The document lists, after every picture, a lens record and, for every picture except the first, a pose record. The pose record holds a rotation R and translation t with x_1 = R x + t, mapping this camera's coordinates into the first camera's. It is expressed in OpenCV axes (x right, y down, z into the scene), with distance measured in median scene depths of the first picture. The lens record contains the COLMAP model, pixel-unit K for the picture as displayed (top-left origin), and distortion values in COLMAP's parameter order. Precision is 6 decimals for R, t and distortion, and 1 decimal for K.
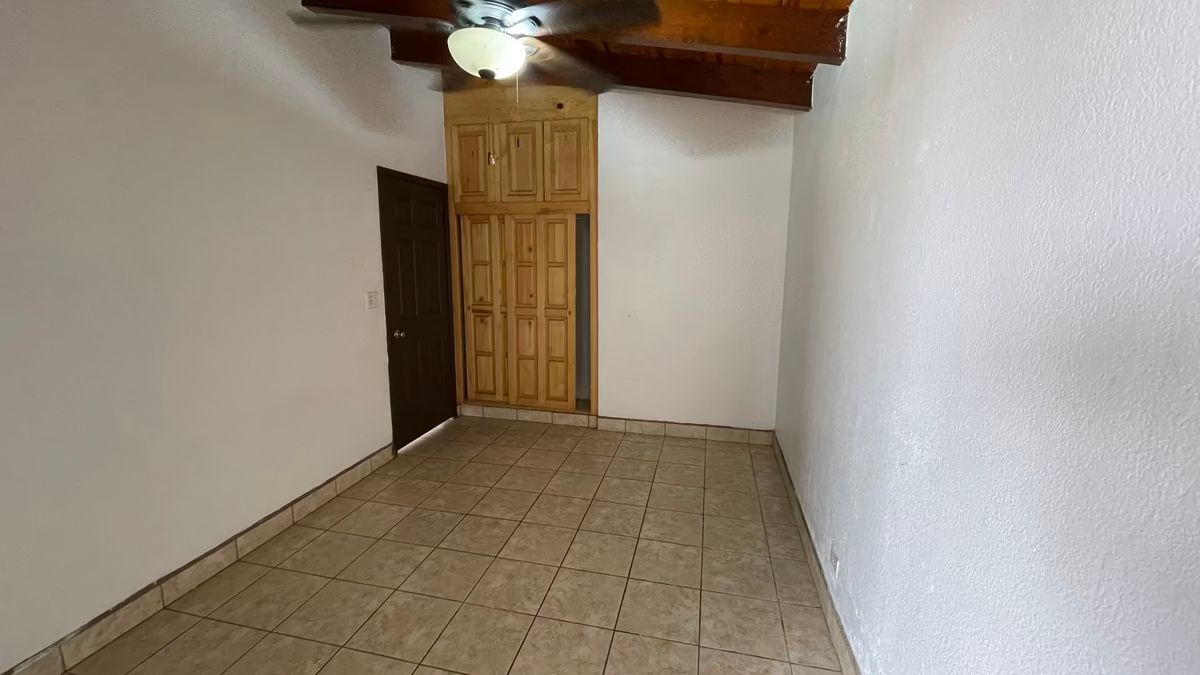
lens RADIAL K [[484.6, 0, 595.5], [0, 484.6, 335.7], [0, 0, 1]] dist [-0.001333, -0.000967]
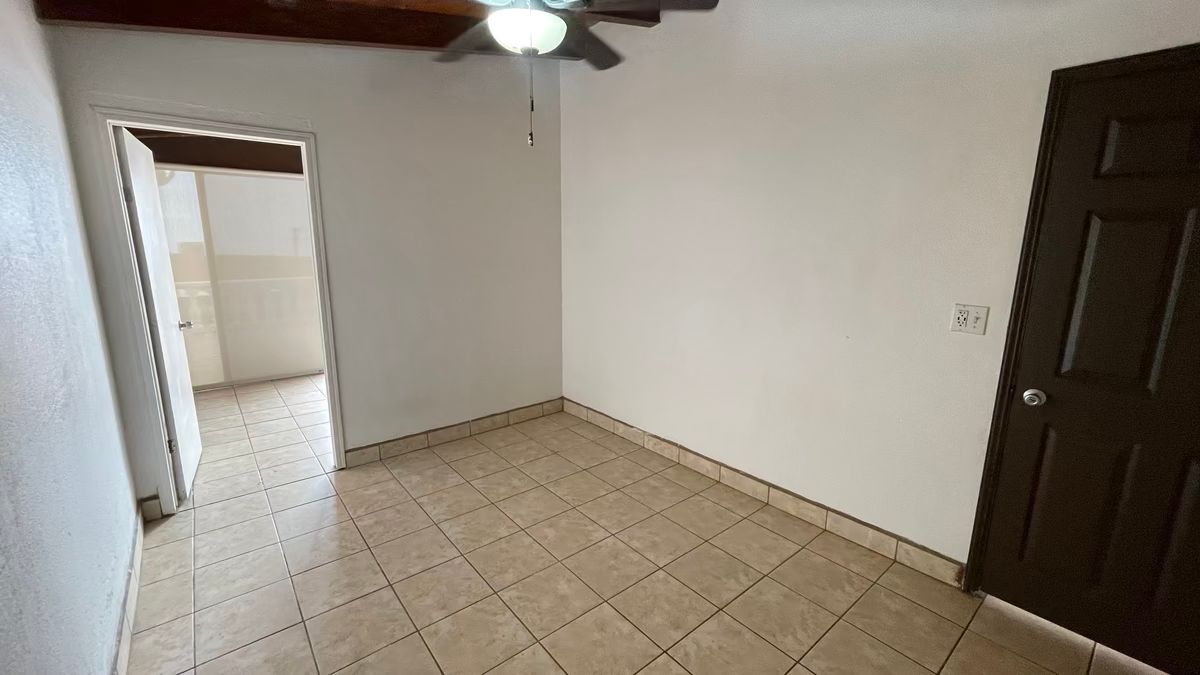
lens RADIAL K [[484.6, 0, 592.7], [0, 484.6, 336.3], [0, 0, 1]] dist [-0.001333, -0.000967]
pose [[-0.606717, 0.148897, -0.780848, 0.398435], [-0.137988, 0.947660, 0.287922, -0.218284], [0.782850, 0.282435, -0.554416, 1.328343]]
